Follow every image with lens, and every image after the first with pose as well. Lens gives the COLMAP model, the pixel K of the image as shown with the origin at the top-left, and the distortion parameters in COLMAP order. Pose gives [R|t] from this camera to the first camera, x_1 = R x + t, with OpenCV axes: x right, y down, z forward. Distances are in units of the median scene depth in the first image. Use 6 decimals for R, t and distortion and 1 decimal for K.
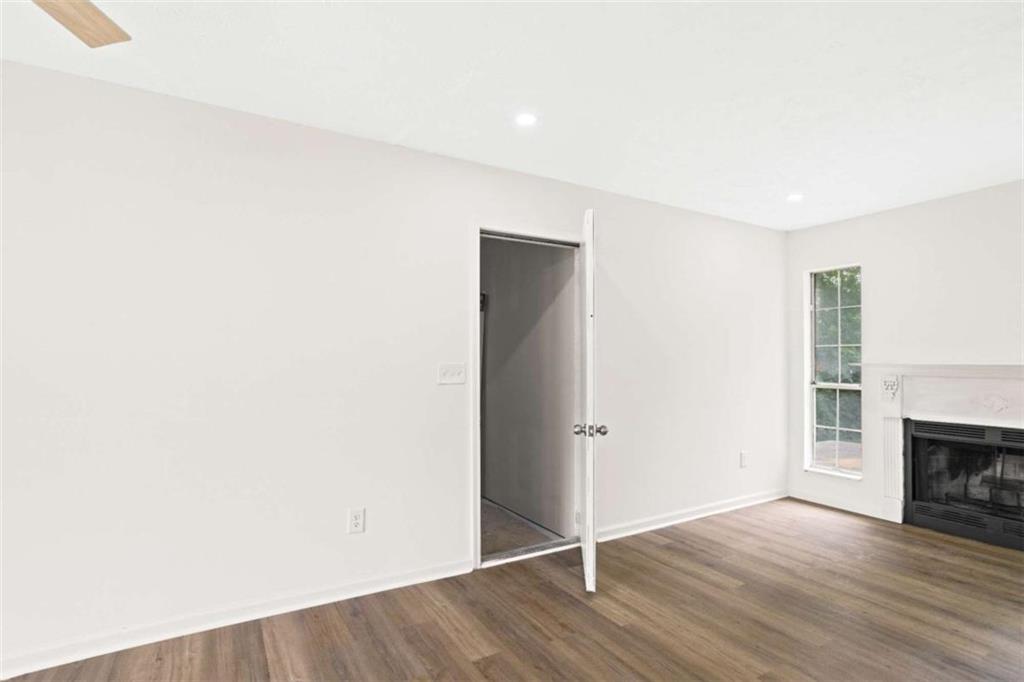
lens RADIAL K [[500.2, 0, 512.0], [0, 500.2, 351.0], [0, 0, 1]] dist [-0.019532, 0.002256]
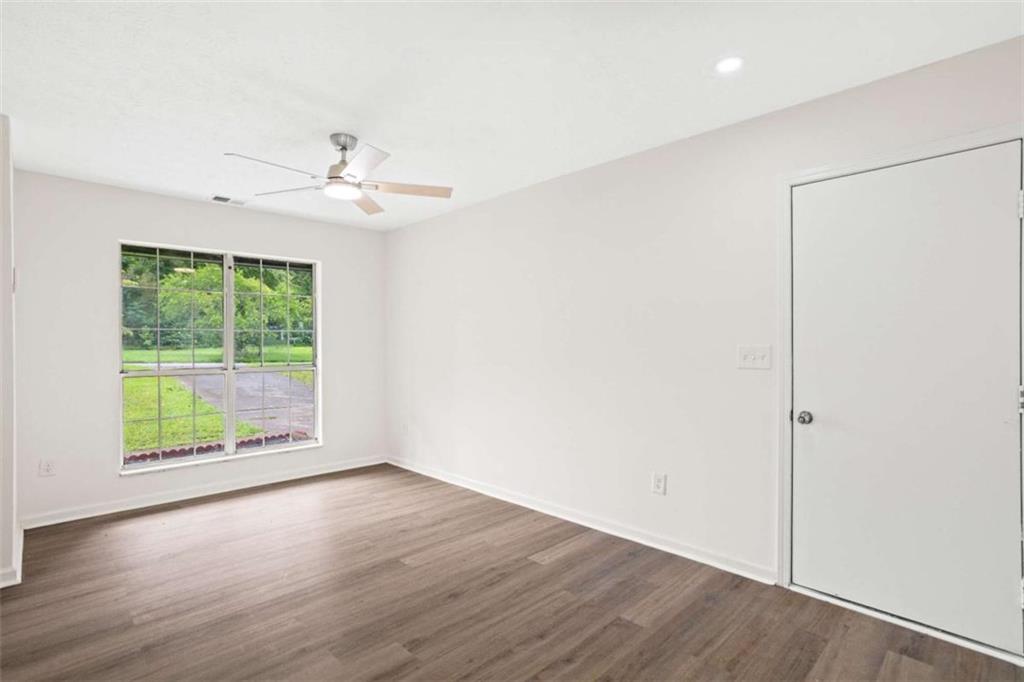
lens RADIAL K [[500.2, 0, 512.1], [0, 500.2, 340.0], [0, 0, 1]] dist [-0.019532, 0.002256]
pose [[0.234318, -0.017584, -0.972001, 0.774334], [0.026279, 0.999586, -0.011748, 0.015086], [0.971805, -0.022790, 0.234683, 0.427982]]
